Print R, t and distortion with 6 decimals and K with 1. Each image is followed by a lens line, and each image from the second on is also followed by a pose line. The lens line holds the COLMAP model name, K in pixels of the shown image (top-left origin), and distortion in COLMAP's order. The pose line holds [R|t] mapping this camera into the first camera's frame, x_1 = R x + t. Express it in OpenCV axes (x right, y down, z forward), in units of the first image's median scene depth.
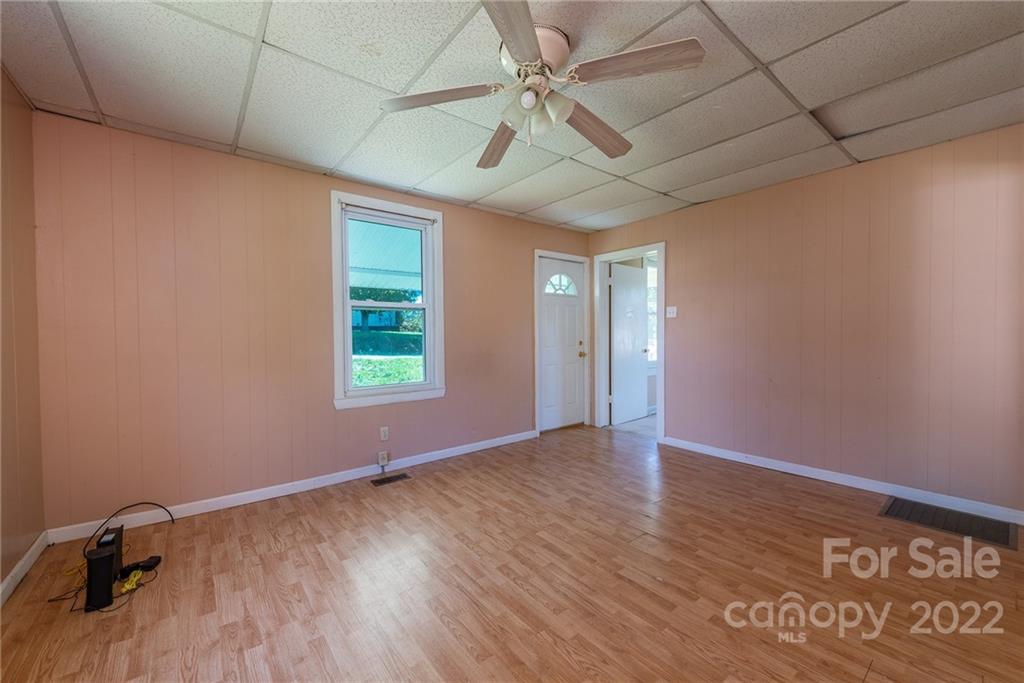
lens RADIAL K [[403.7, 0, 513.8], [0, 403.7, 338.7], [0, 0, 1]] dist [0.016058, -0.006425]
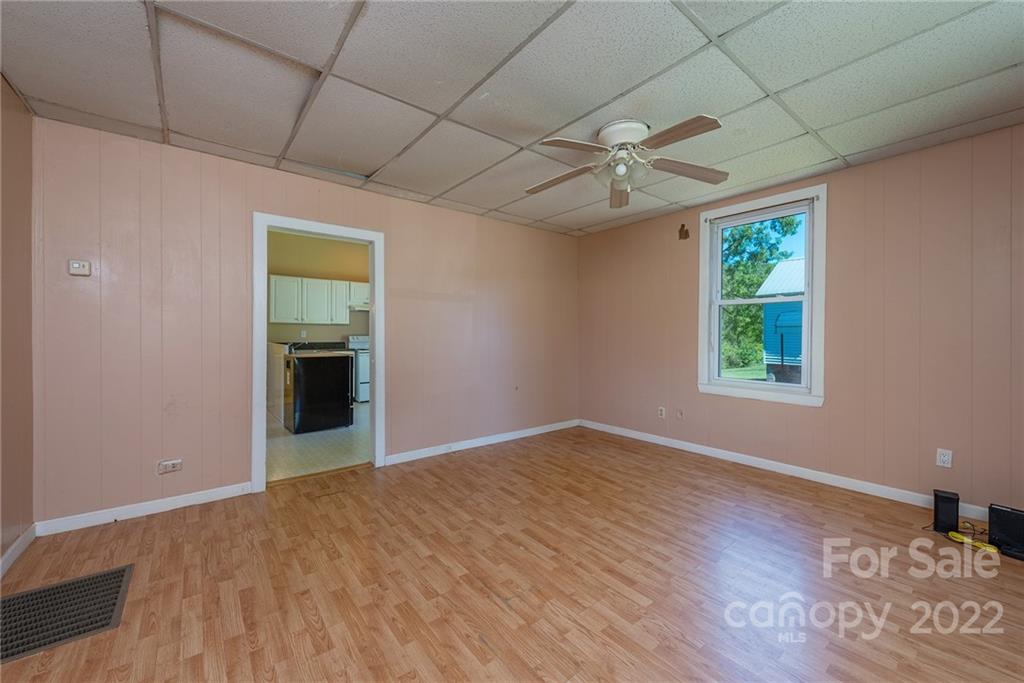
lens RADIAL K [[393.1, 0, 514.7], [0, 393.1, 337.7], [0, 0, 1]] dist [0.016126, -0.005962]
pose [[-0.999969, 0.003458, 0.007136, 0.199821], [0.003628, 0.999707, 0.023933, -0.016241], [-0.007051, 0.023959, -0.999688, 1.136781]]
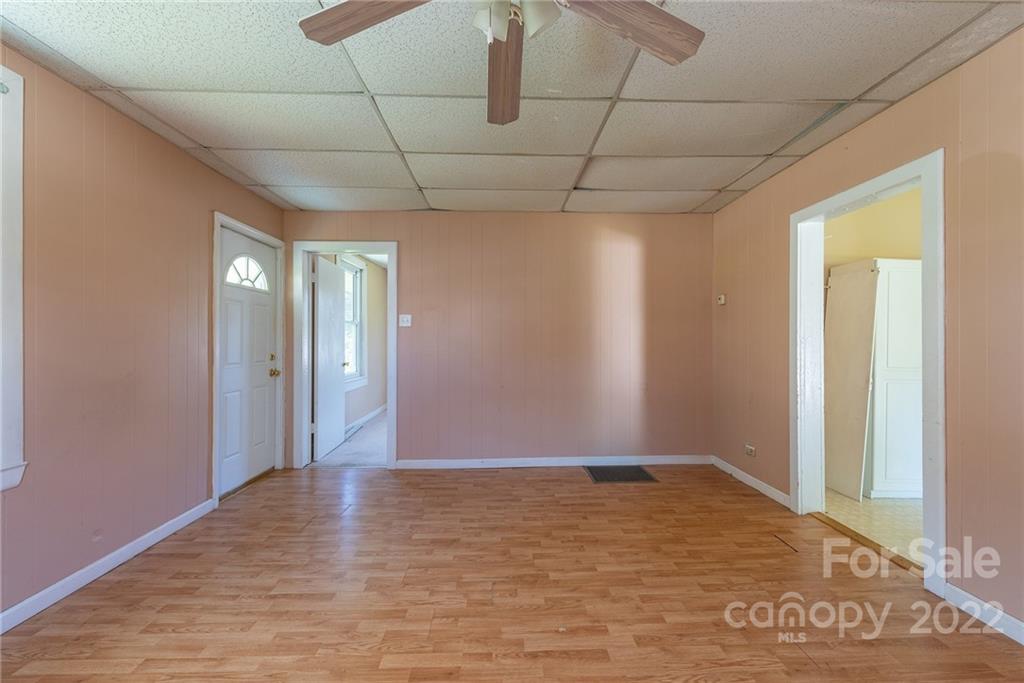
lens RADIAL K [[403.7, 0, 513.8], [0, 403.7, 338.7], [0, 0, 1]] dist [0.016058, -0.006425]
pose [[0.600378, 0.010952, 0.799641, -0.214358], [0.010410, 0.999714, -0.021508, -0.003374], [-0.799649, 0.021237, 0.600093, 0.298734]]
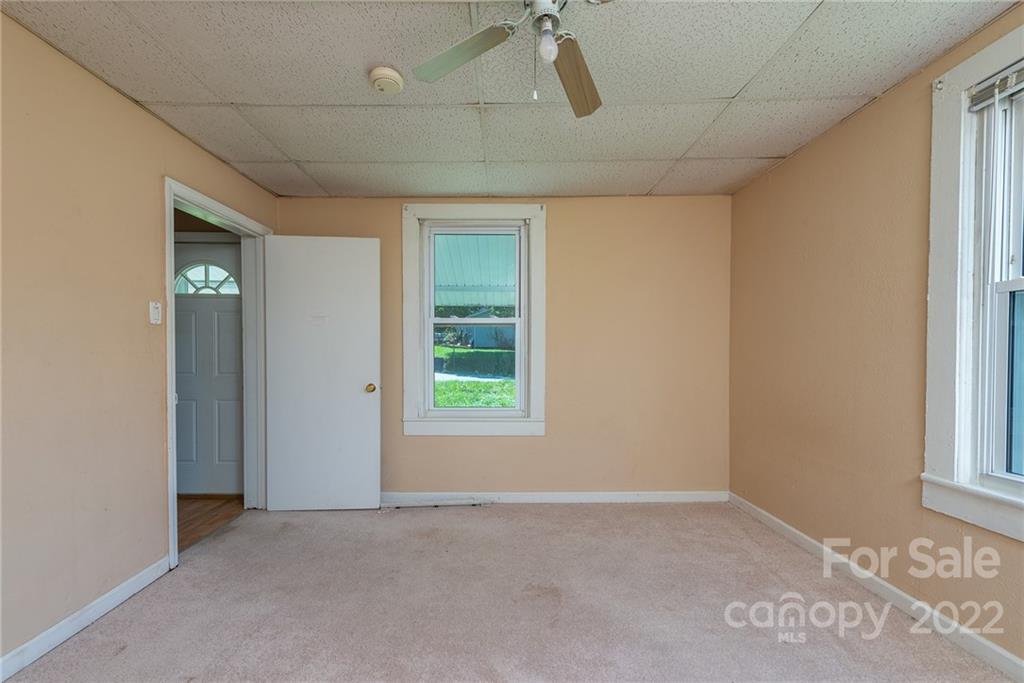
lens RADIAL K [[431.4, 0, 510.3], [0, 431.4, 356.3], [0, 0, 1]] dist [0.000328, 0.000006]
pose [[0.793338, 0.015130, -0.608593, 1.241419], [-0.017970, 0.999838, 0.001431, -0.024829], [0.608516, 0.009801, 0.793481, 0.974322]]
